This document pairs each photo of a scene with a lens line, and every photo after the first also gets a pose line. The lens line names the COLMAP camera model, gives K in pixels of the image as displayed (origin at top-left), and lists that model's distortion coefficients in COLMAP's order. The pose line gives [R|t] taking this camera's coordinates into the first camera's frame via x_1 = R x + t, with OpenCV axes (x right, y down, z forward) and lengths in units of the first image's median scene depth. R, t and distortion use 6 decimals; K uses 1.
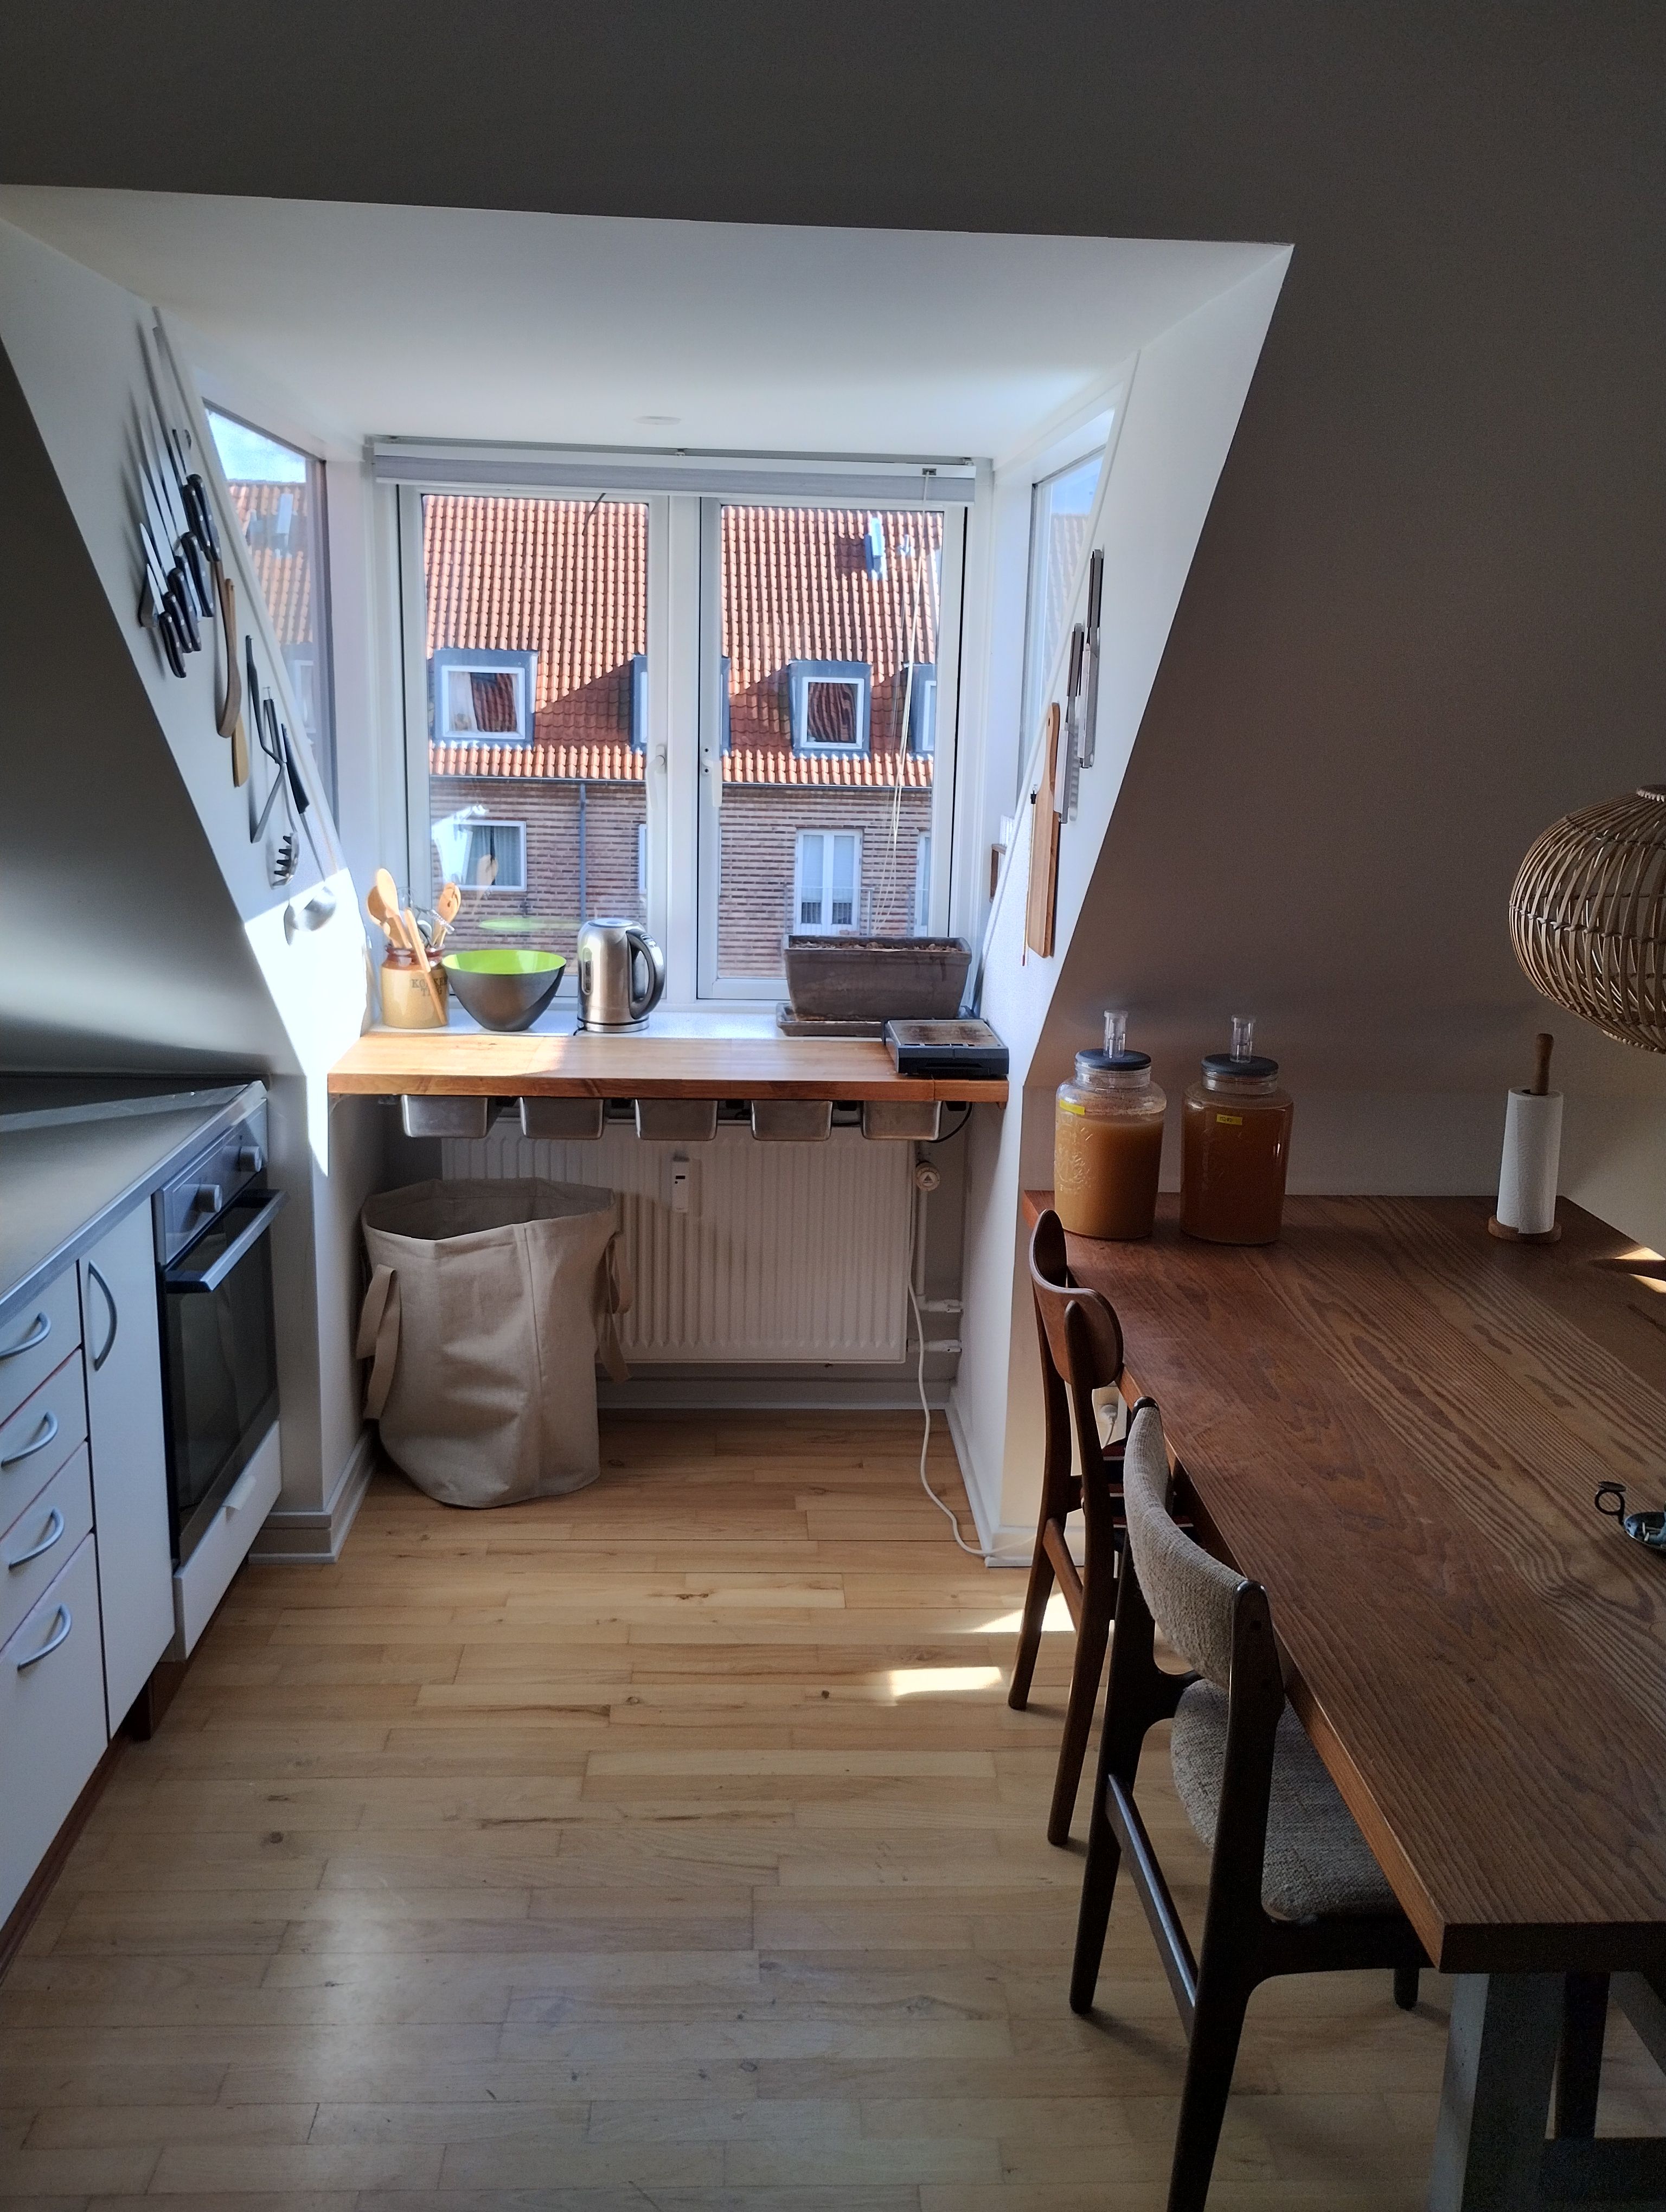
lens RADIAL K [[1833.5, 0, 844.4], [0, 1833.5, 1094.4], [0, 0, 1]] dist [0.063271, -0.081178]
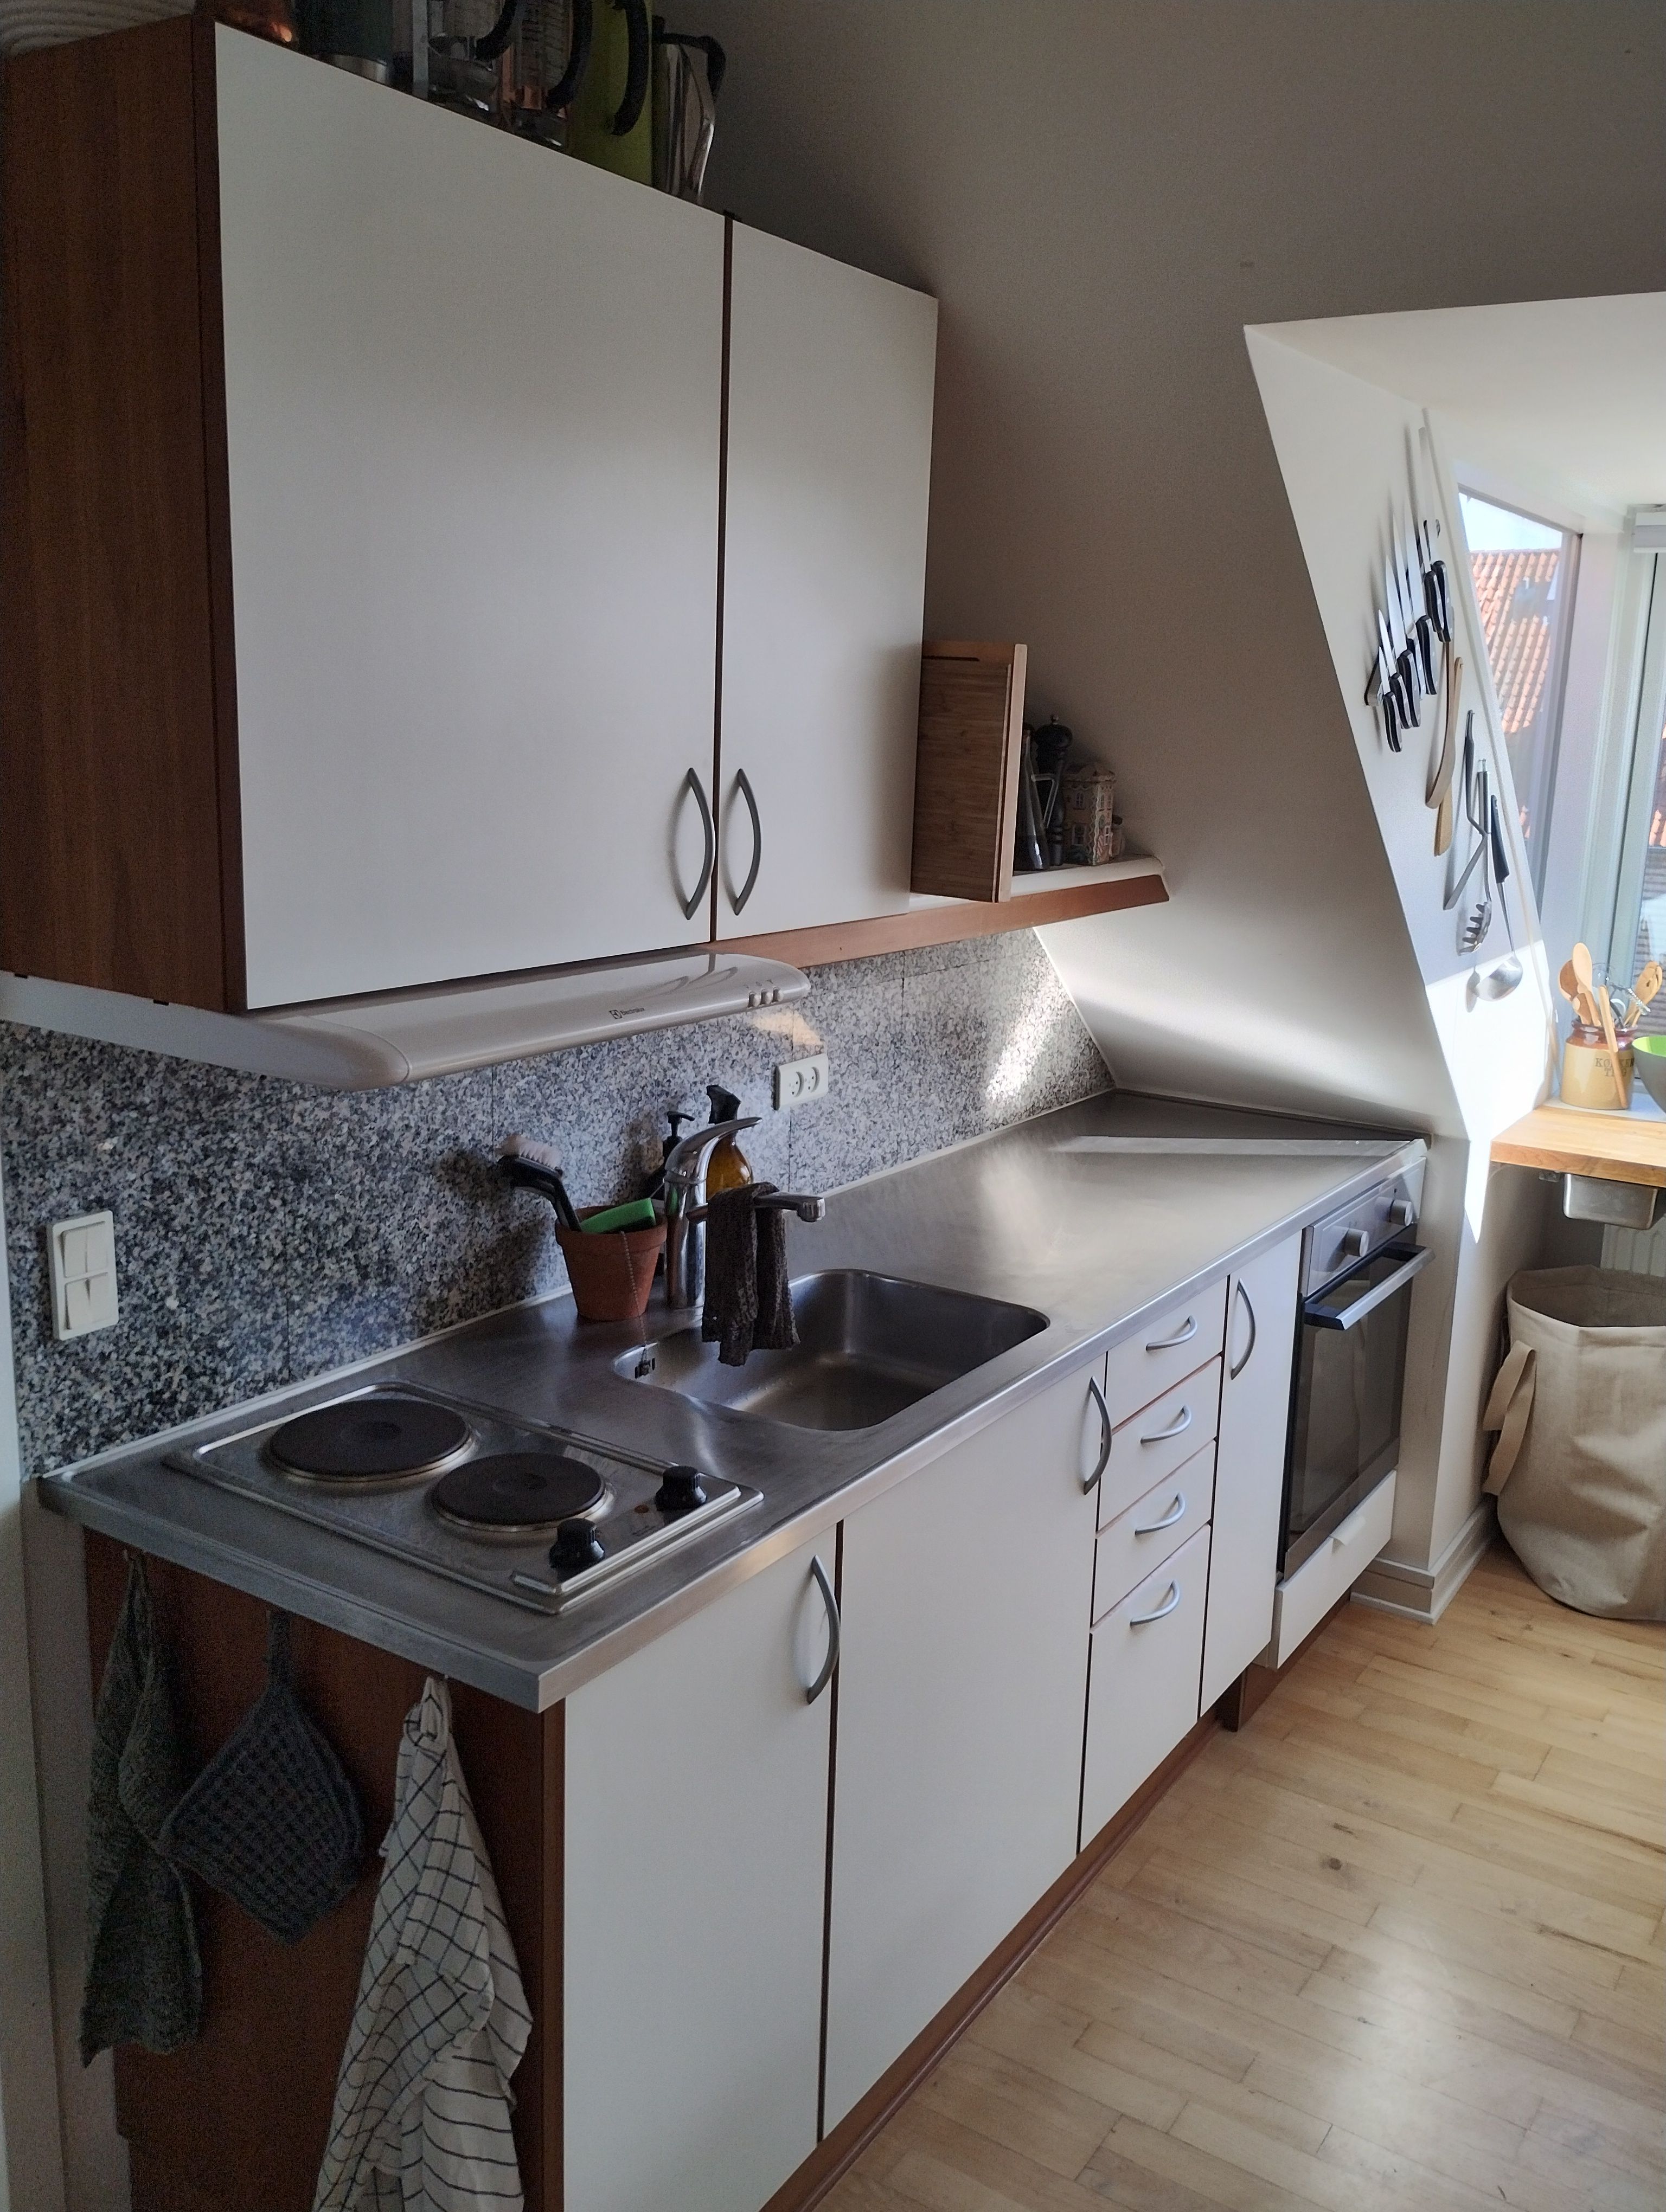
lens RADIAL K [[1833.5, 0, 849.5], [0, 1833.5, 1116.4], [0, 0, 1]] dist [0.063271, -0.081178]
pose [[0.803299, 0.125312, -0.582244, 0.020395], [-0.138930, 0.990071, 0.021410, 0.002048], [0.579146, 0.063692, 0.812732, -0.019906]]
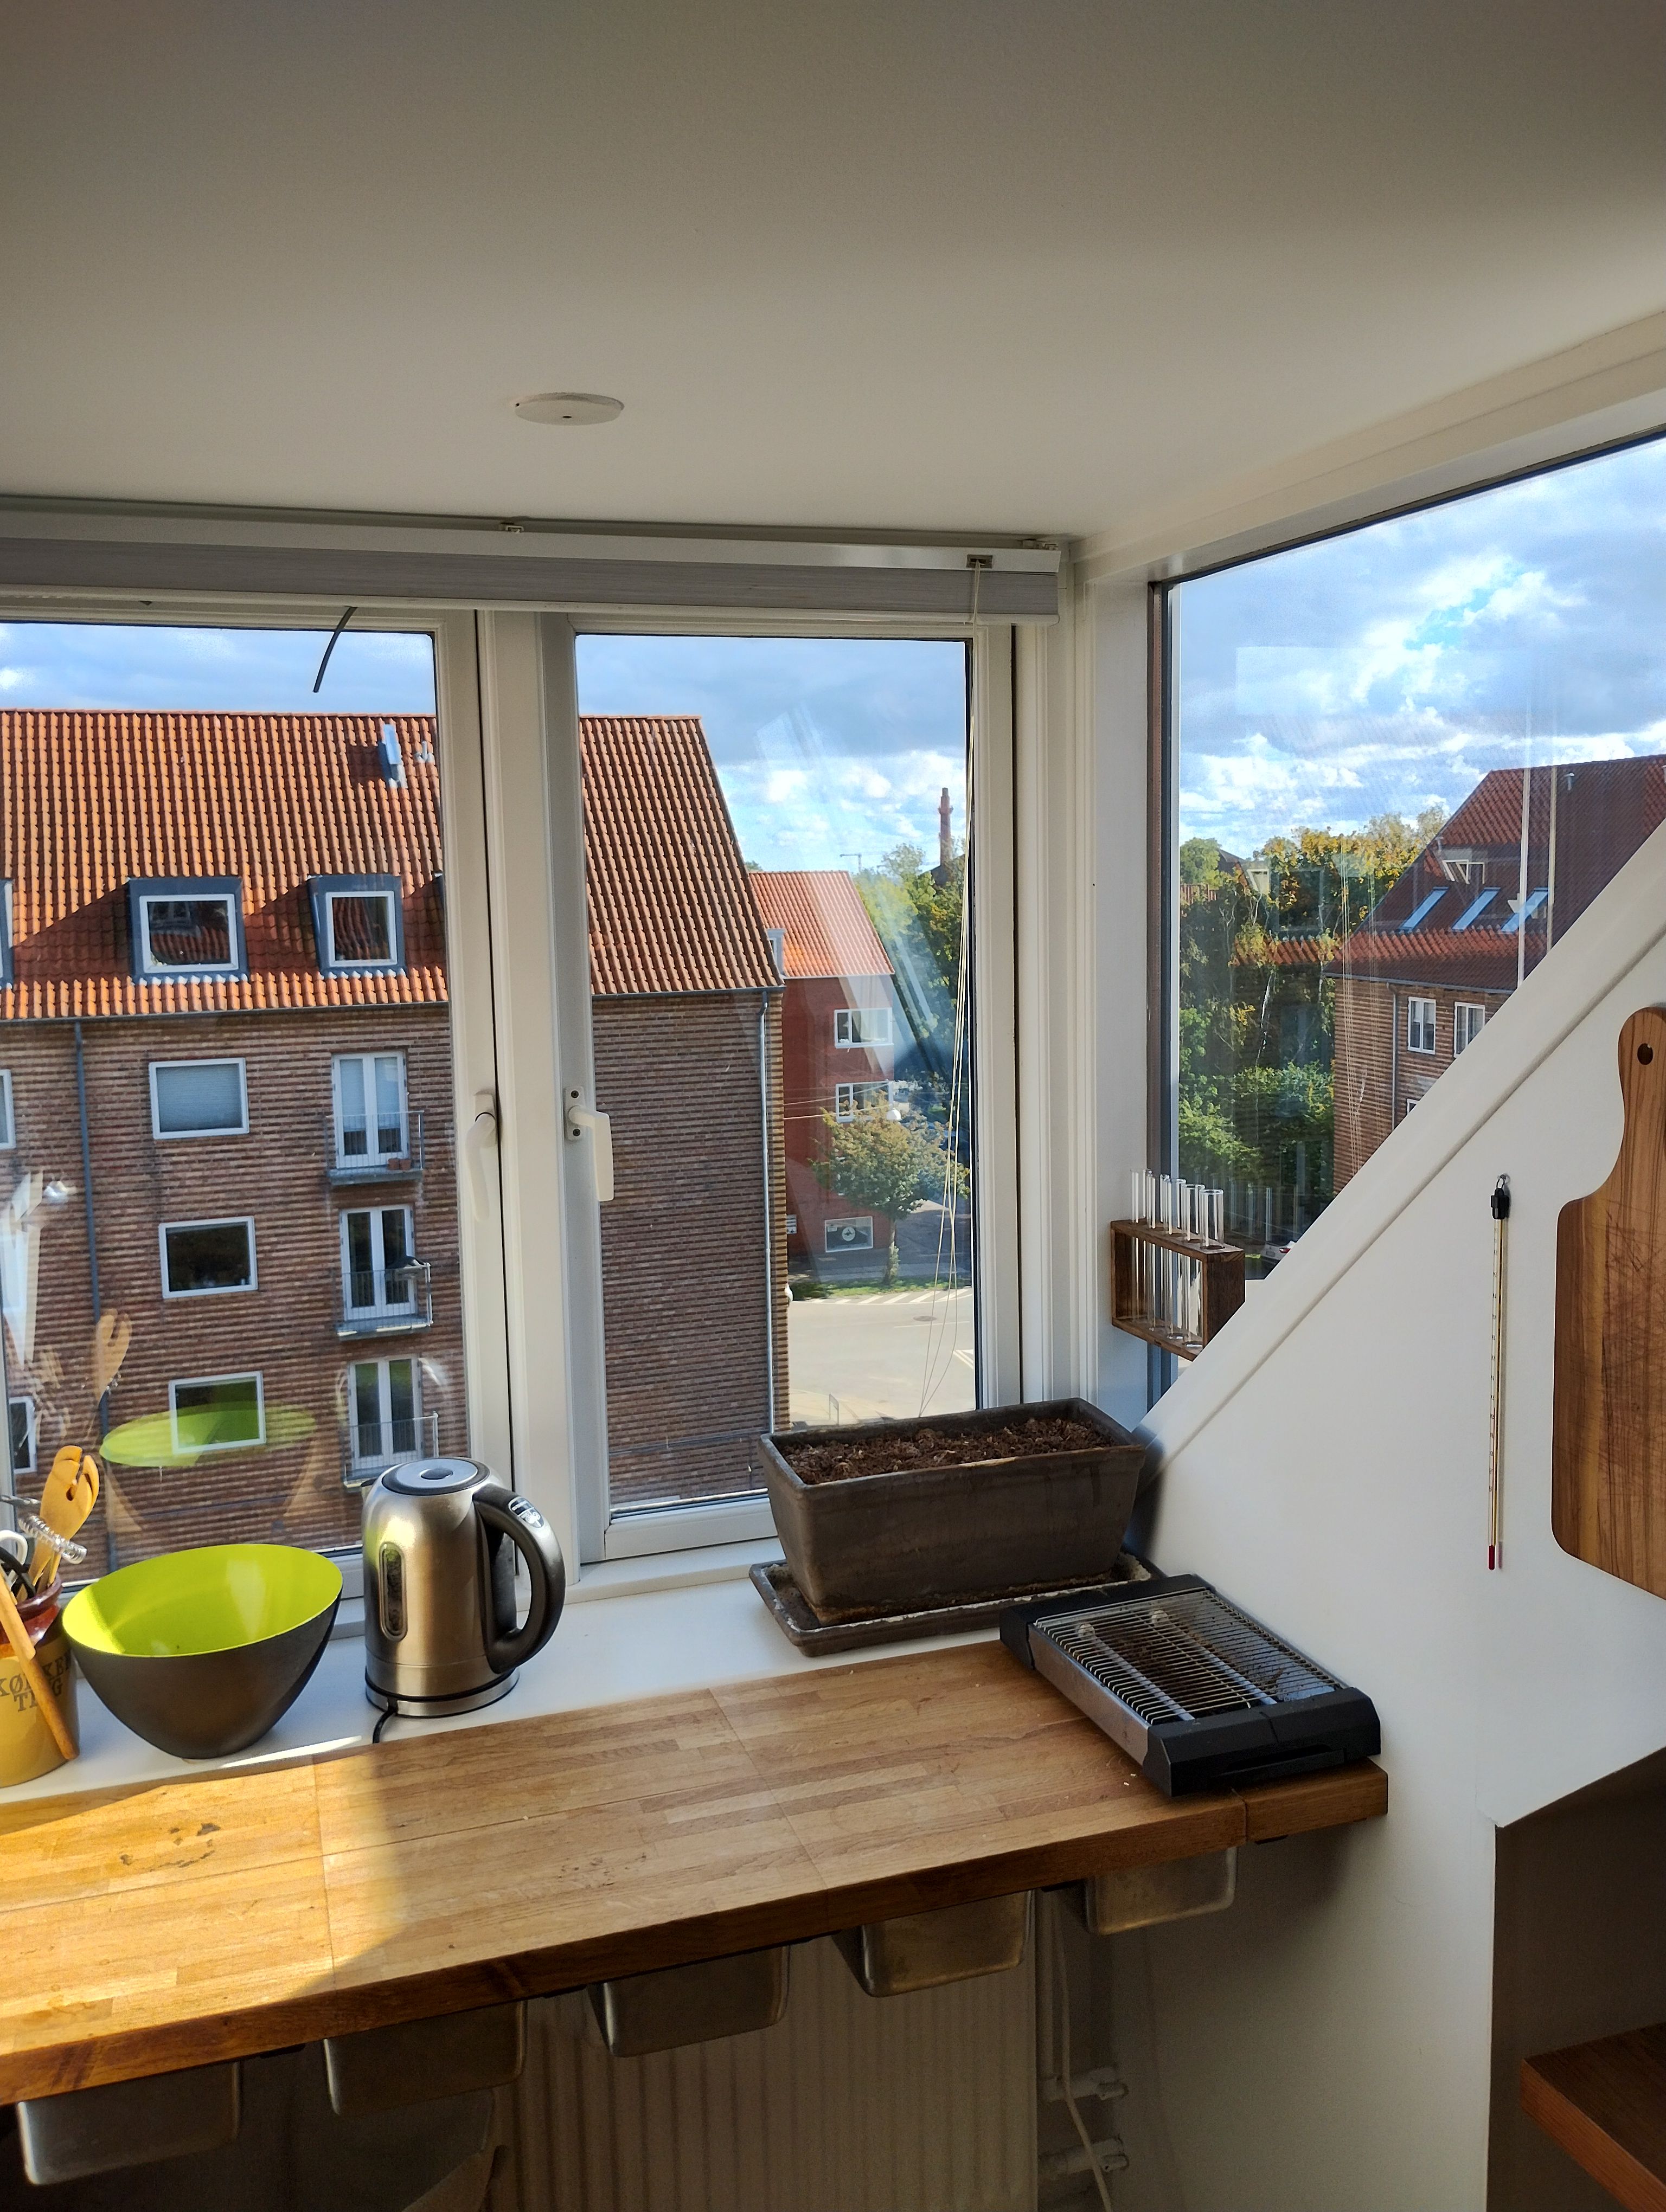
lens RADIAL K [[1833.5, 0, 838.6], [0, 1833.5, 1094.3], [0, 0, 1]] dist [0.063271, -0.081178]
pose [[0.964613, -0.079245, 0.251479, -0.138397], [0.105007, 0.990325, -0.090717, -0.137748], [-0.241857, 0.113914, 0.963602, 0.503709]]
